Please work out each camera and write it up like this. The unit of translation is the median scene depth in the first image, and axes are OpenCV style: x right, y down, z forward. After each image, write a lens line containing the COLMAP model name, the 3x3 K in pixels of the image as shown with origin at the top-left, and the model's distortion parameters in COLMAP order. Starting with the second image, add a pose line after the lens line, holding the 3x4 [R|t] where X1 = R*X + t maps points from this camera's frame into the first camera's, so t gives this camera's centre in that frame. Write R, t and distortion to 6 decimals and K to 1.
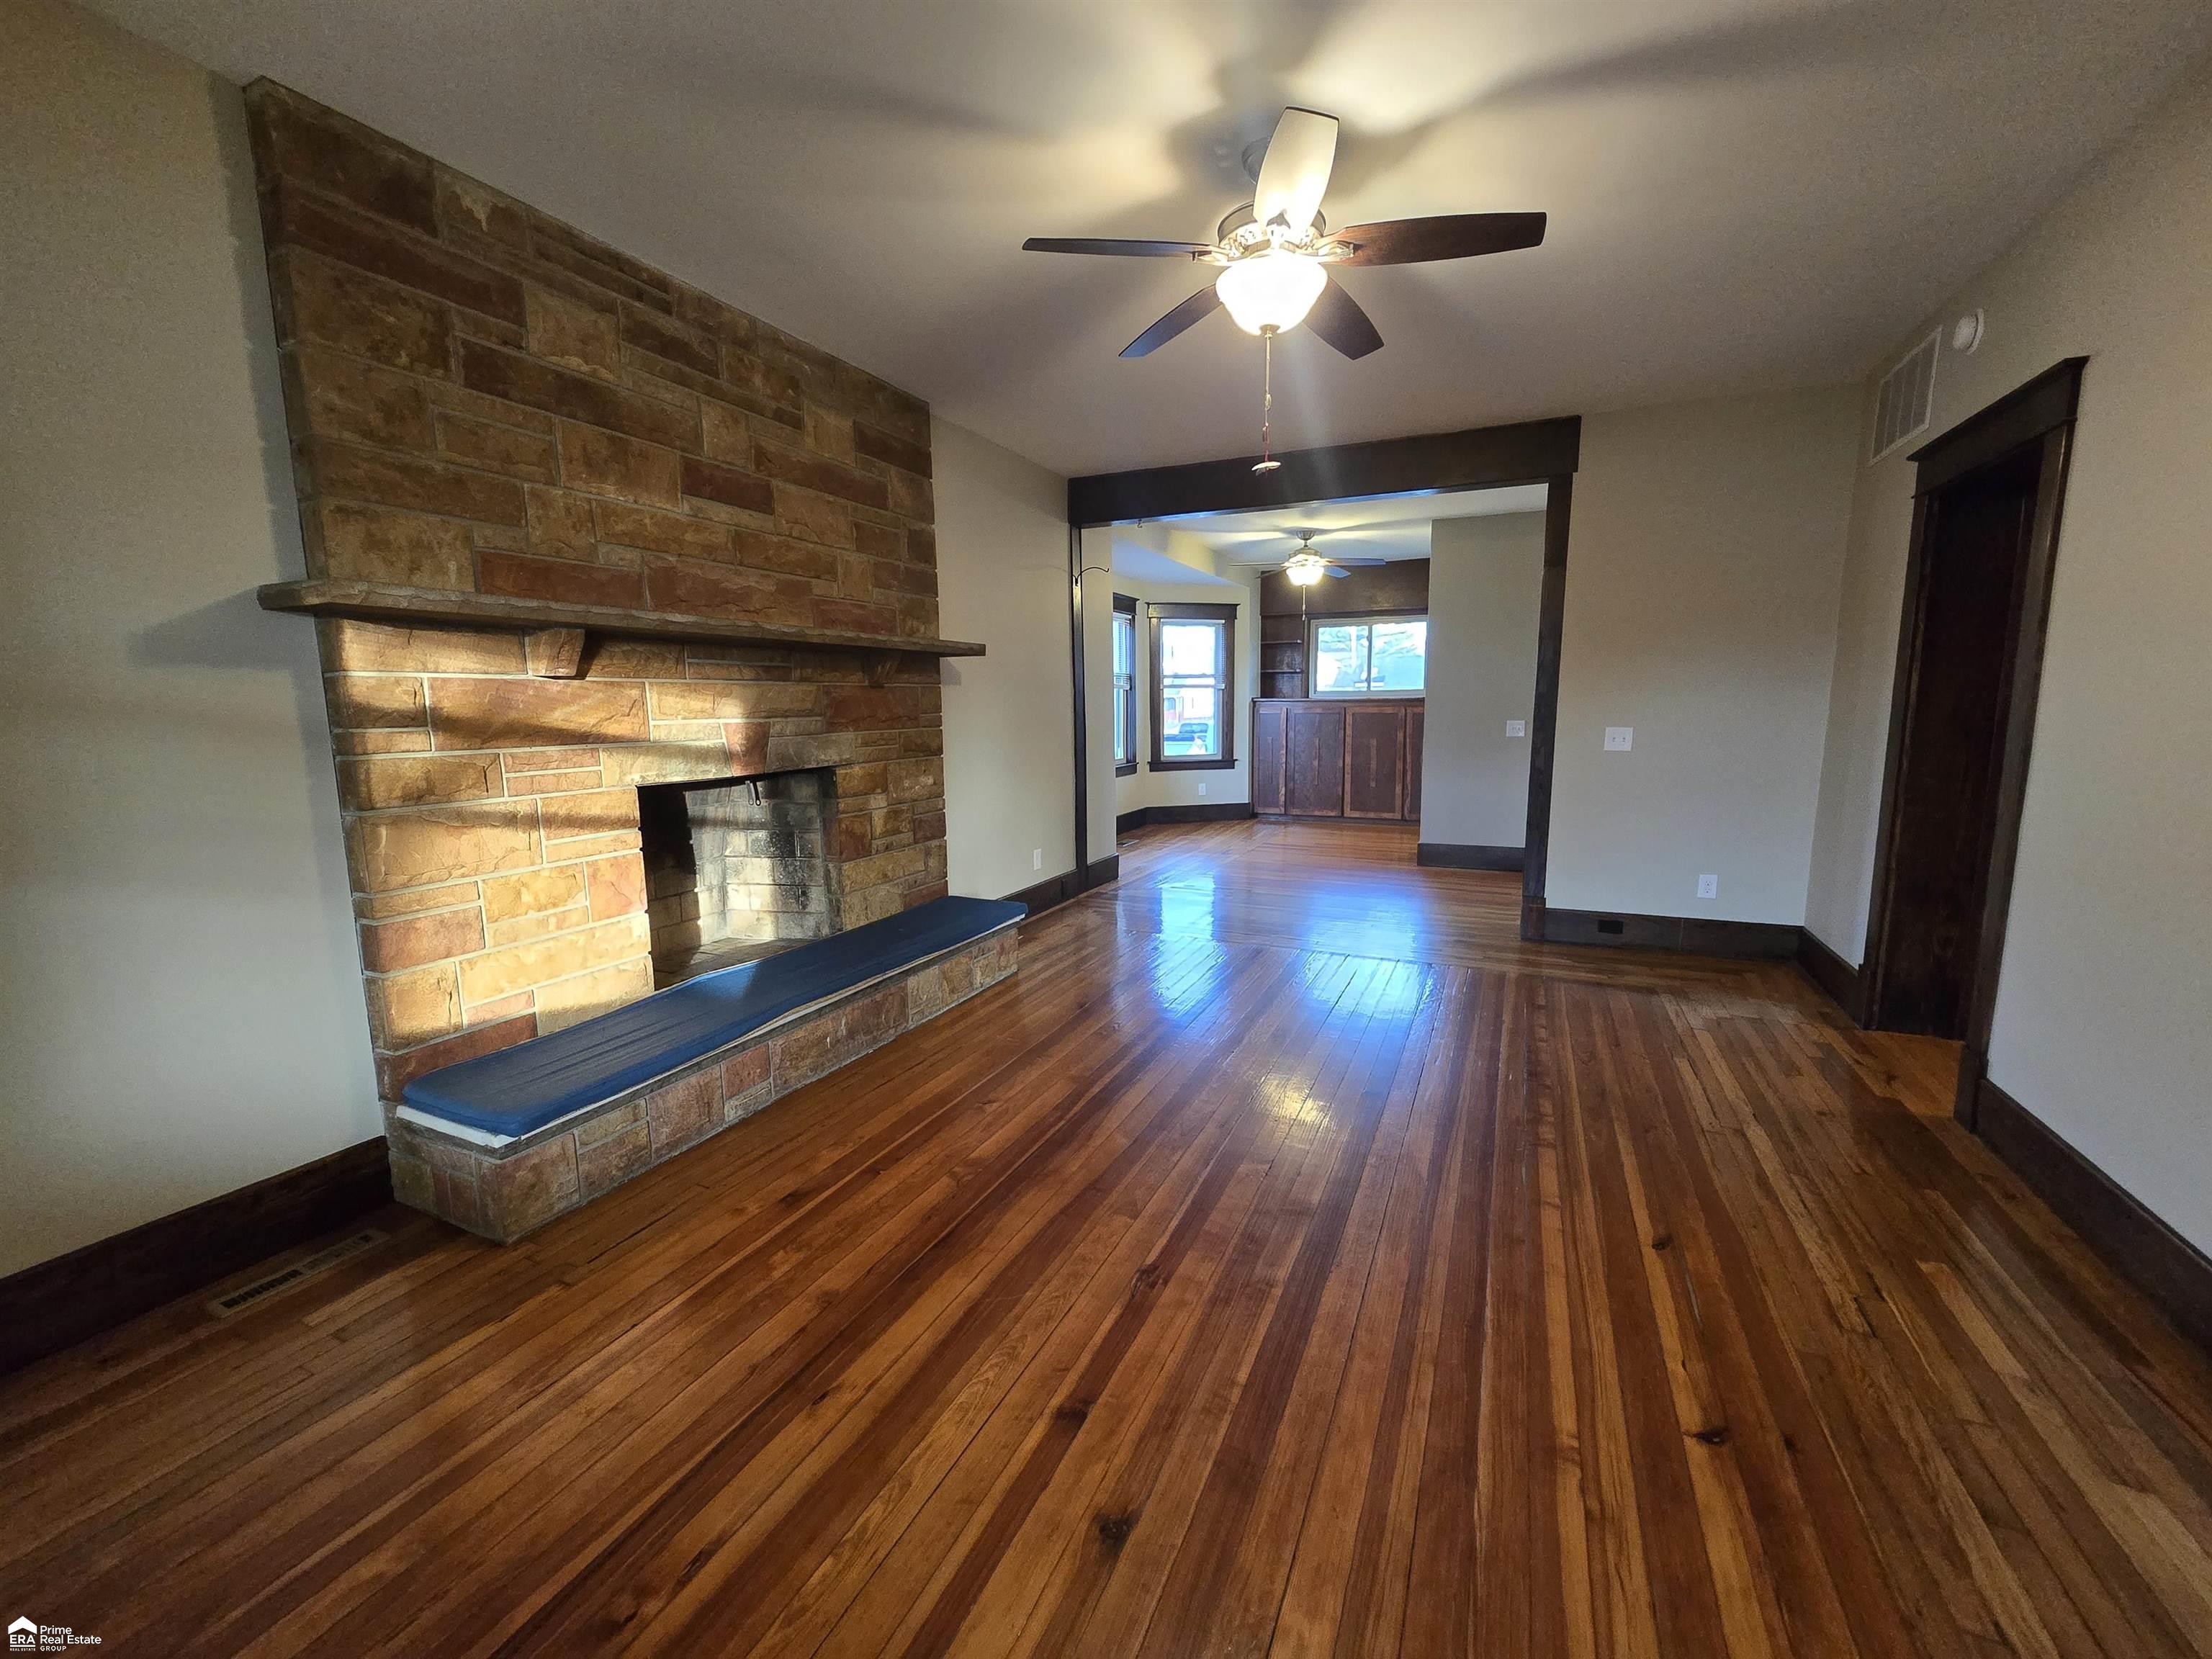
lens RADIAL K [[910.3, 0, 1102.0], [0, 910.3, 831.7], [0, 0, 1]] dist [-0.000352, 0.000179]
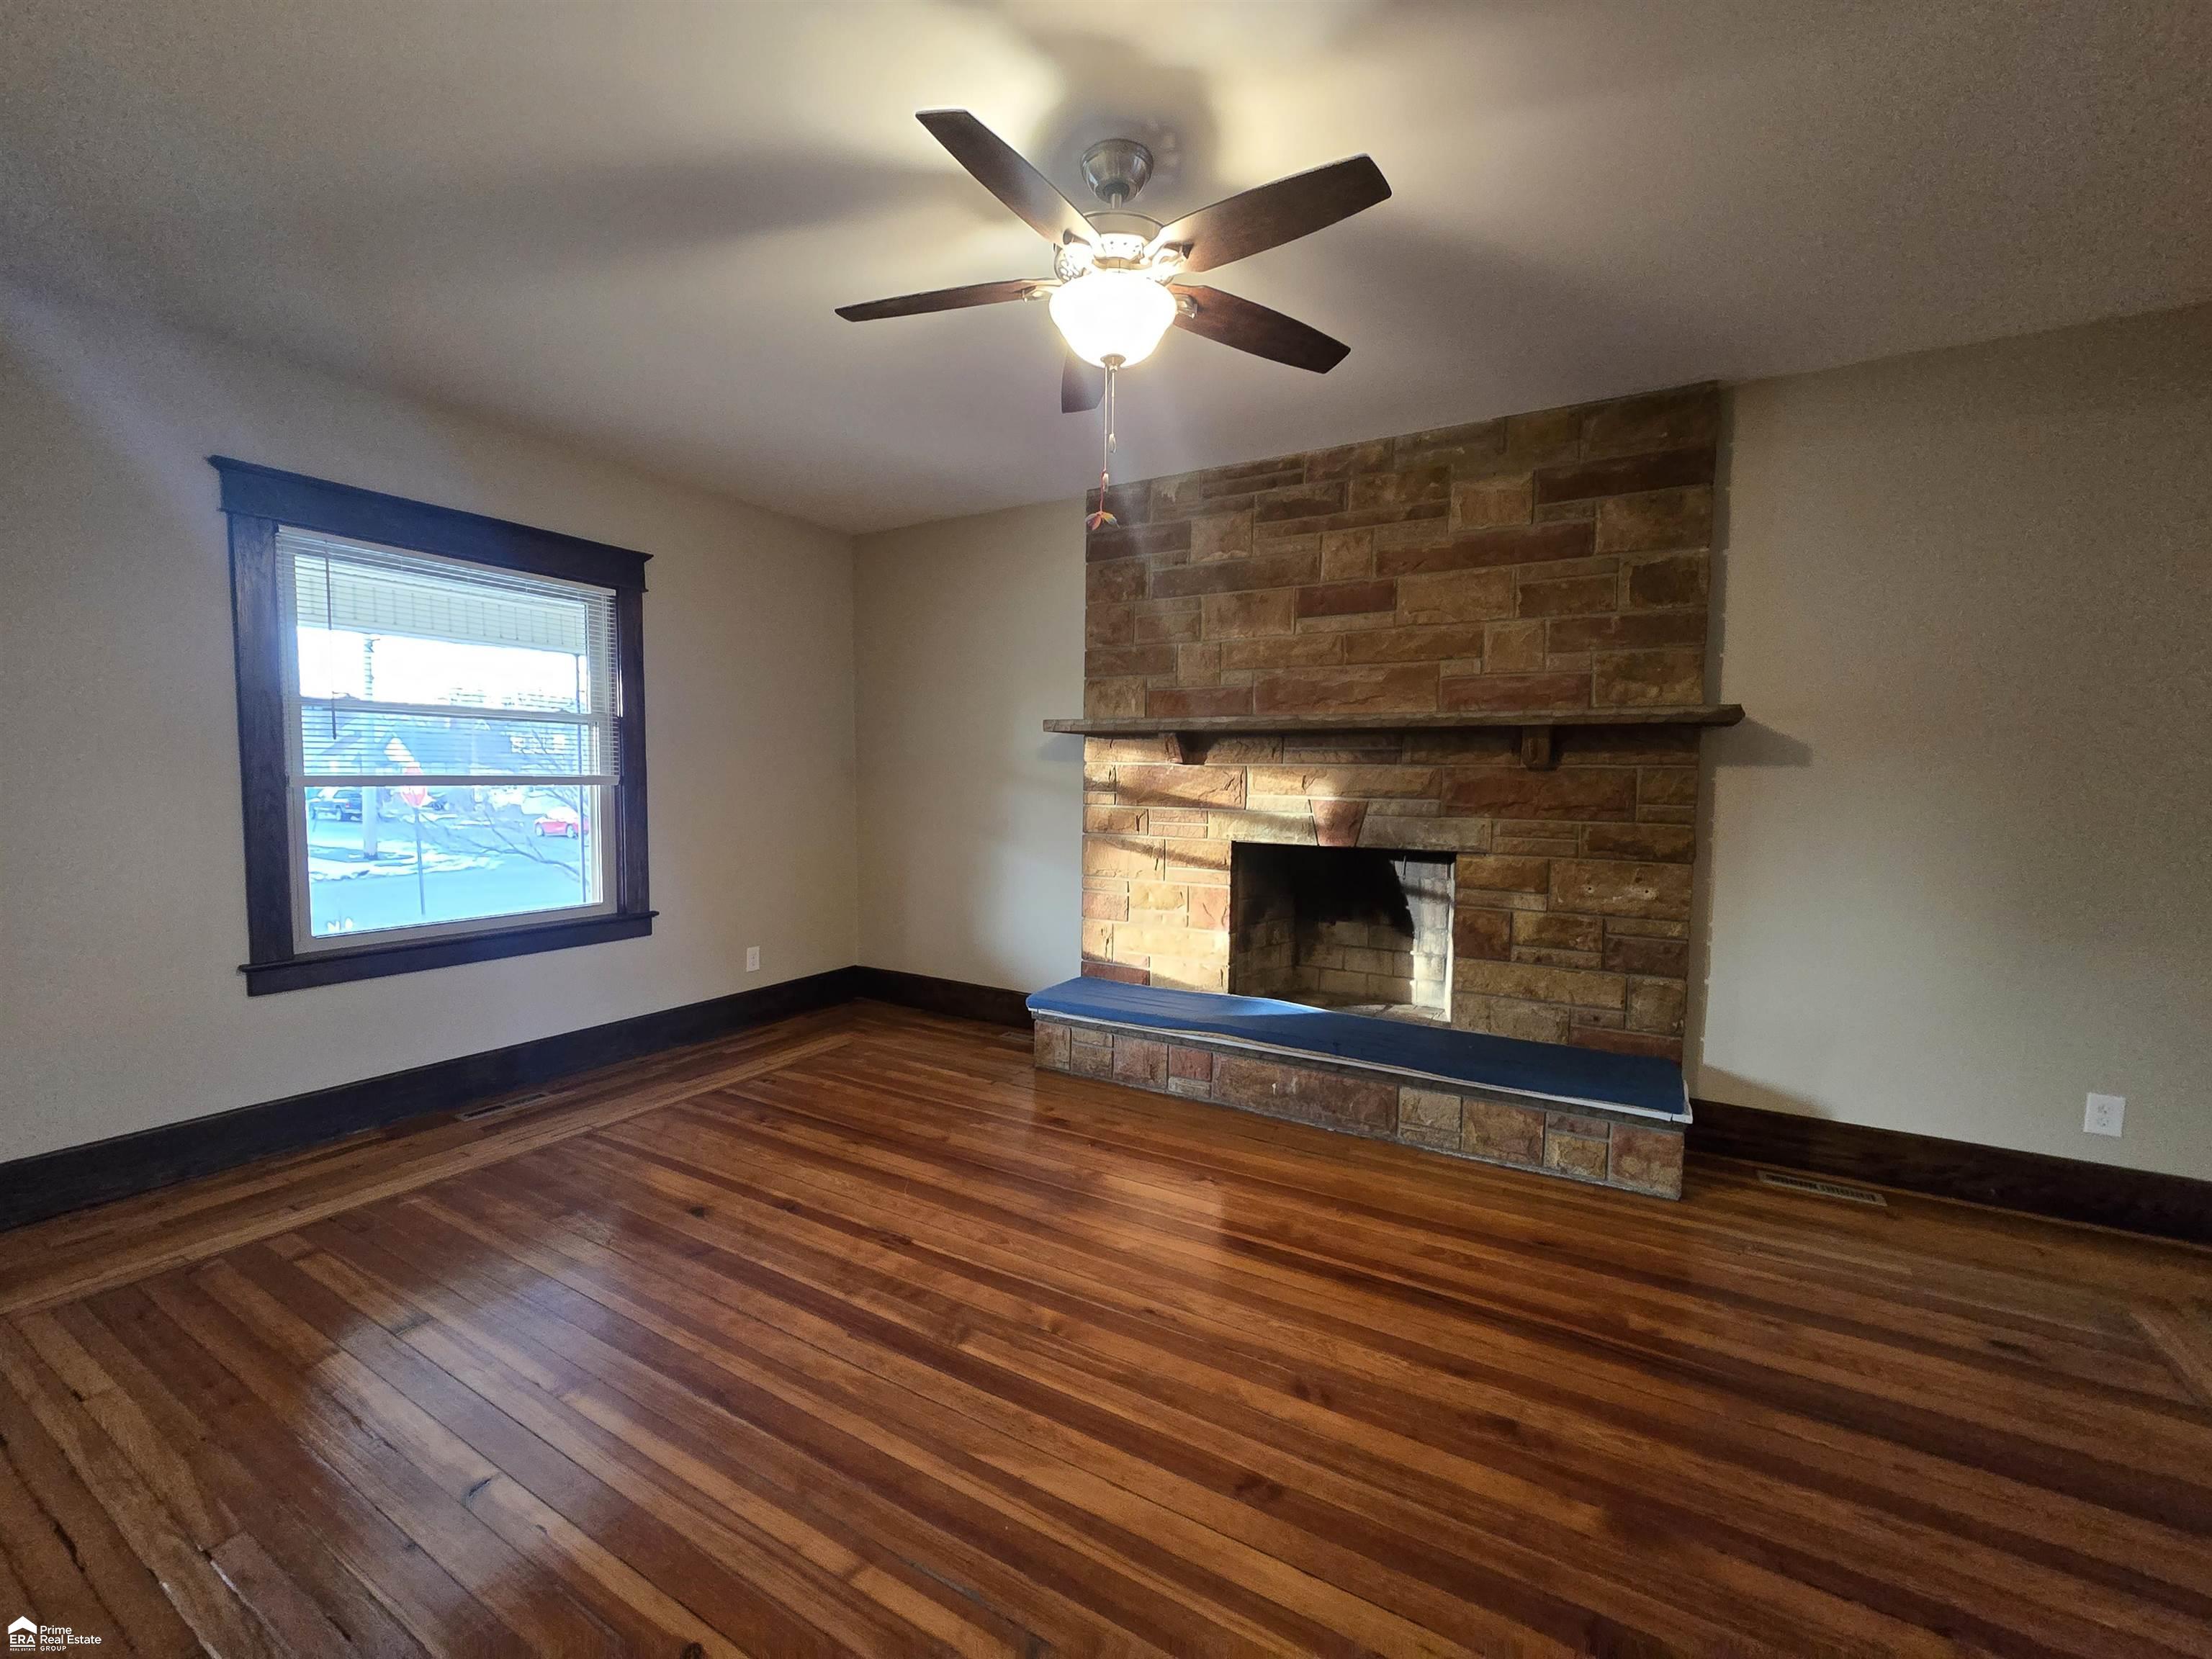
lens RADIAL K [[910.3, 0, 1102.0], [0, 910.3, 831.7], [0, 0, 1]] dist [-0.000352, 0.000179]
pose [[-0.101505, 0.068816, -0.992452, 0.825968], [-0.151897, 0.984835, 0.083824, -0.141792], [0.983170, 0.159259, -0.089513, 0.878251]]
